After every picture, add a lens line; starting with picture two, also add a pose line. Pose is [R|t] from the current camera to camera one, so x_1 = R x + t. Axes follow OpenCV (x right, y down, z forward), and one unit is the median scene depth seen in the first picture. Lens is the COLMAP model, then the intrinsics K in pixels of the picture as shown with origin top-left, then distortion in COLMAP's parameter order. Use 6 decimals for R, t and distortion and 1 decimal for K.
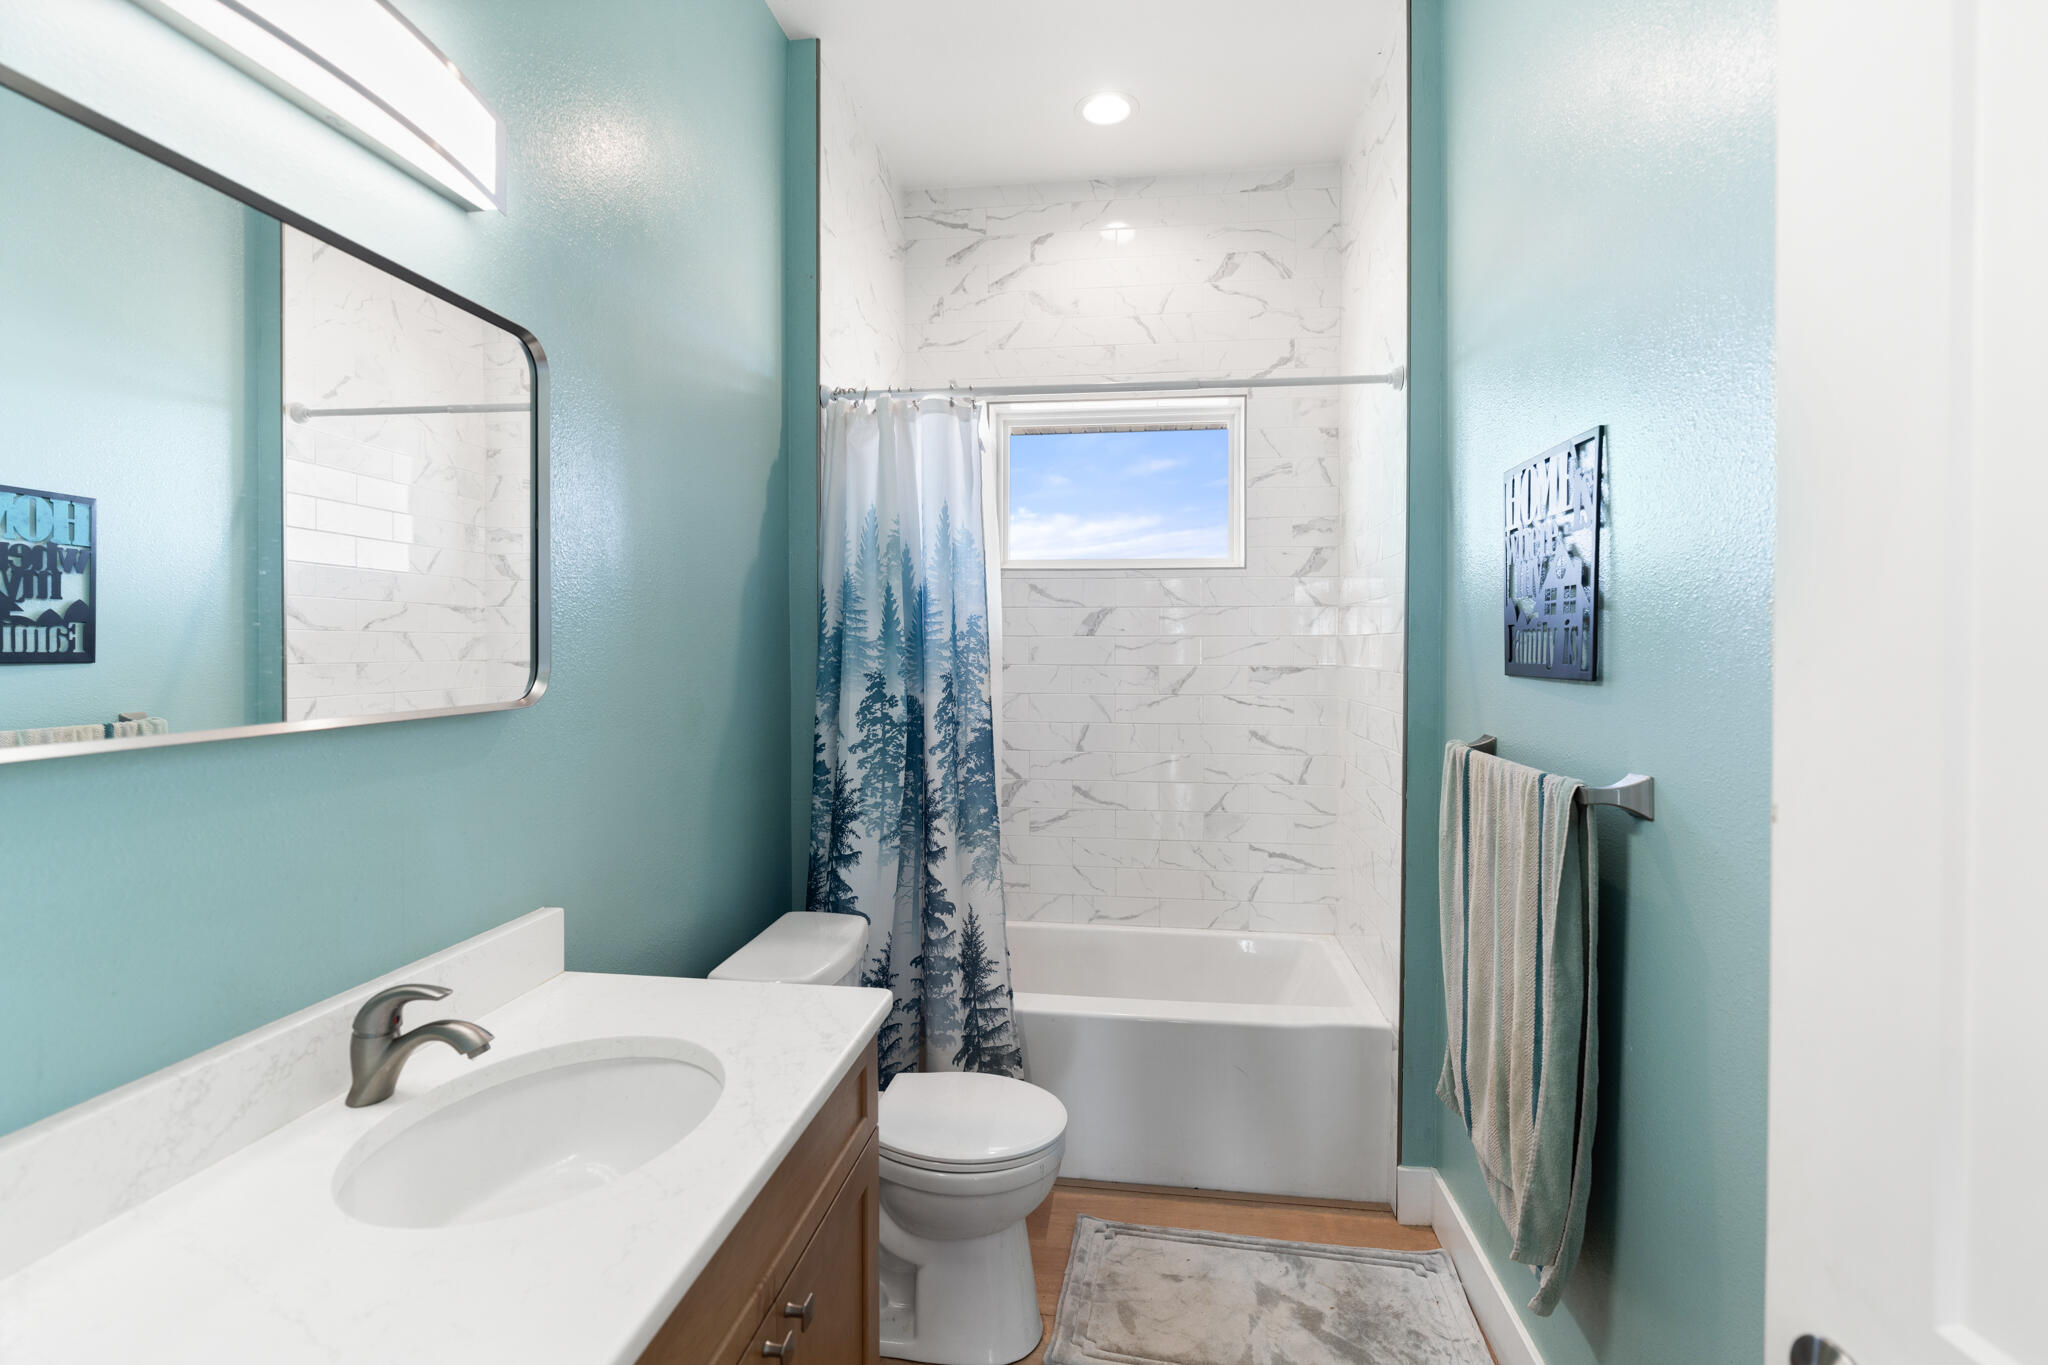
lens RADIAL K [[943.1, 0, 1024.6], [0, 943.1, 676.1], [0, 0, 1]] dist [-0.006229, 0.000589]
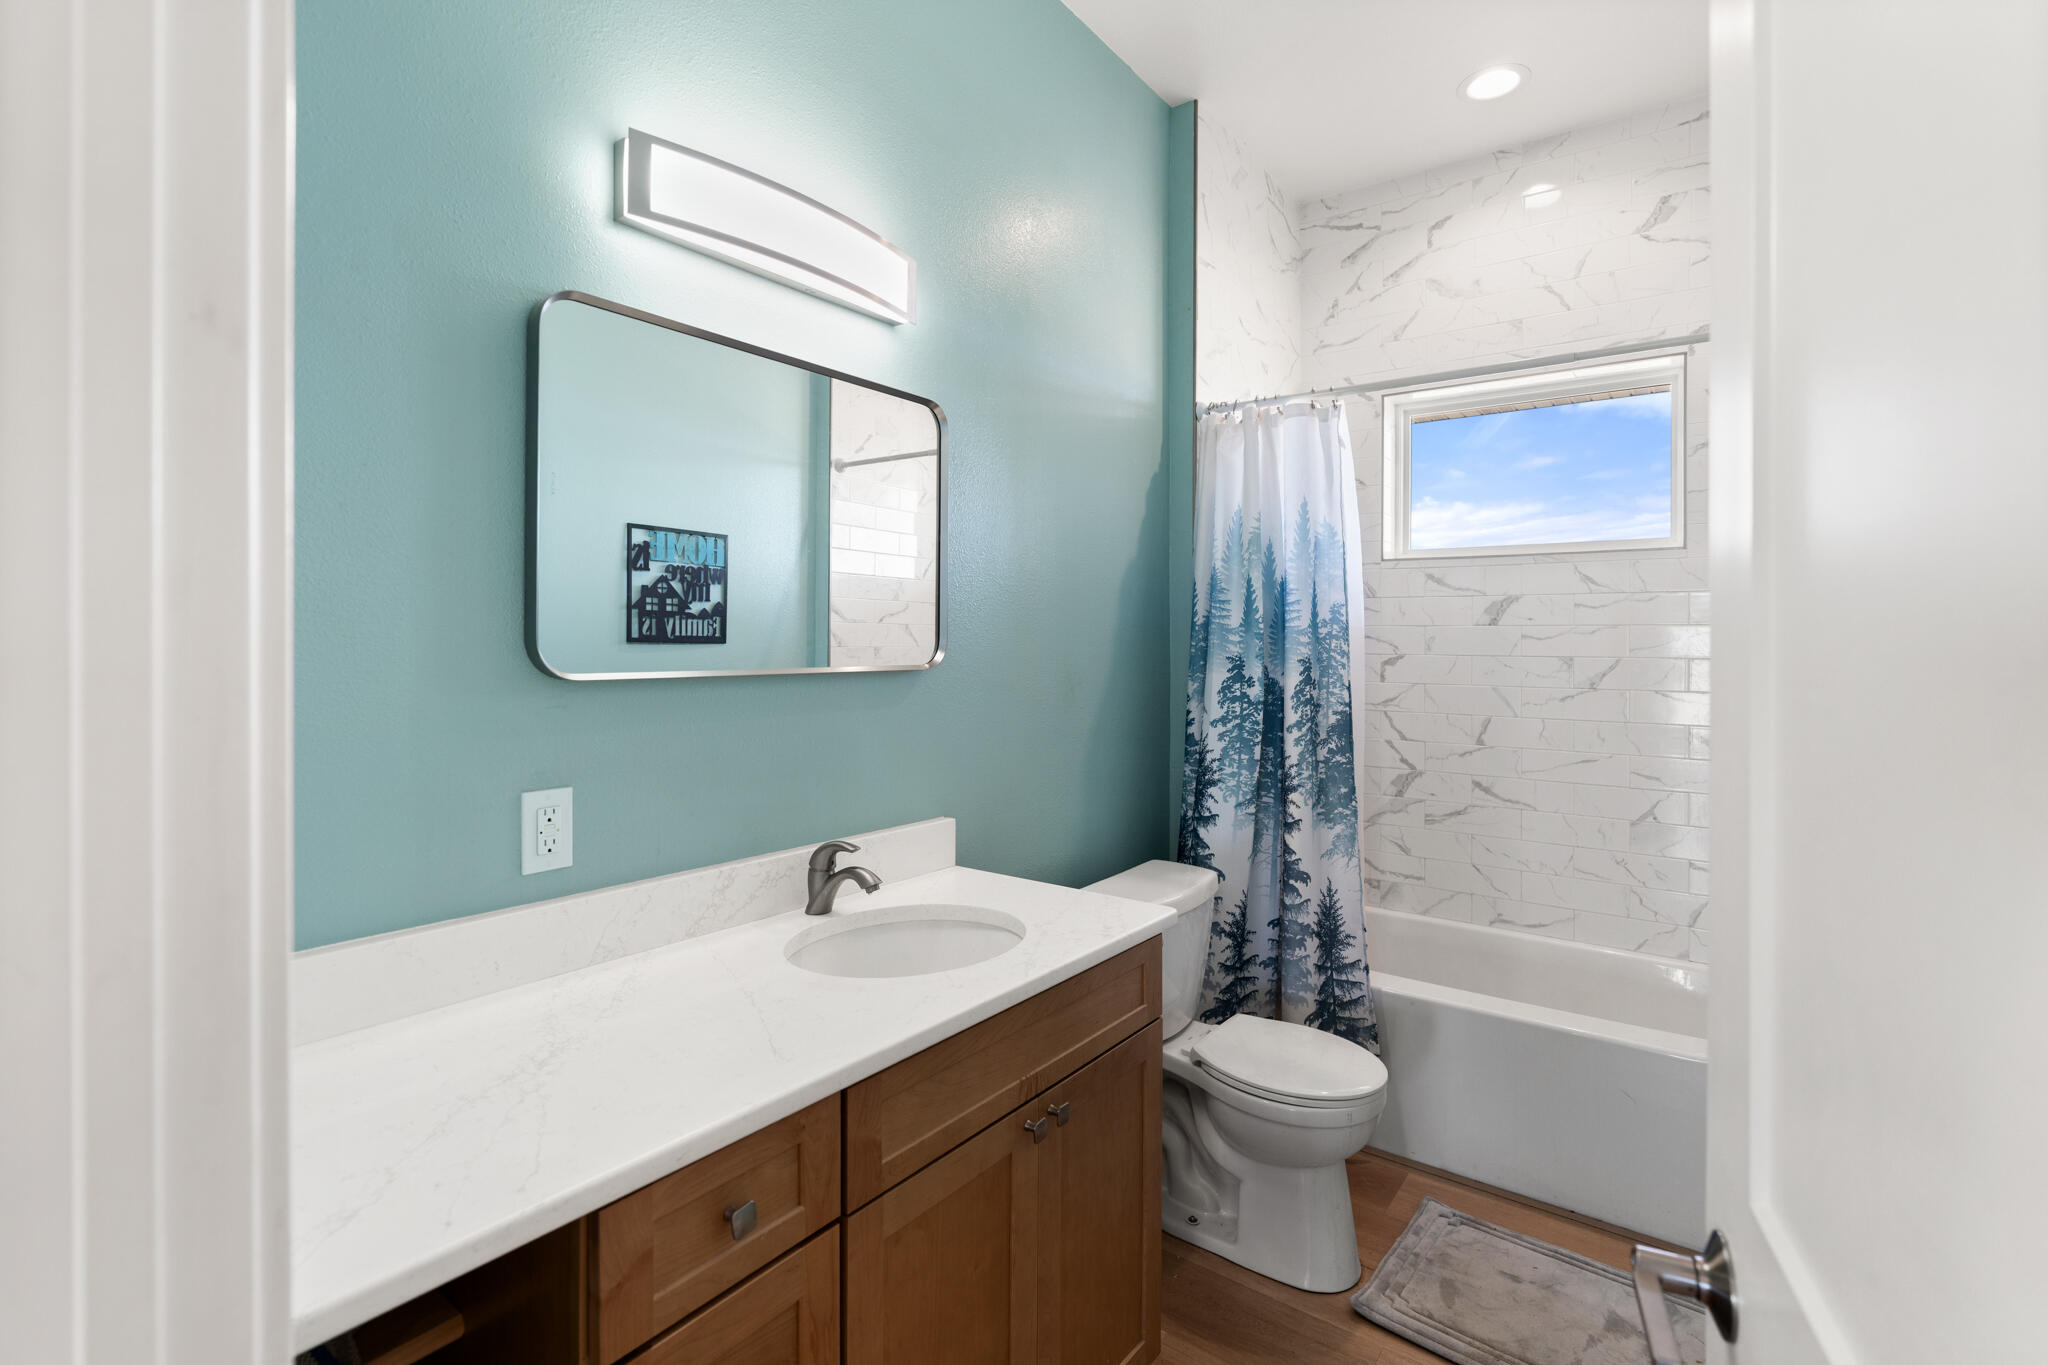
lens RADIAL K [[943.1, 0, 1024.6], [0, 943.1, 676.1], [0, 0, 1]] dist [-0.006229, 0.000589]
pose [[0.875445, 0.021582, -0.482836, 0.156364], [-0.021129, 0.999756, 0.006377, 0.017706], [0.482856, 0.004620, 0.875687, -0.092967]]
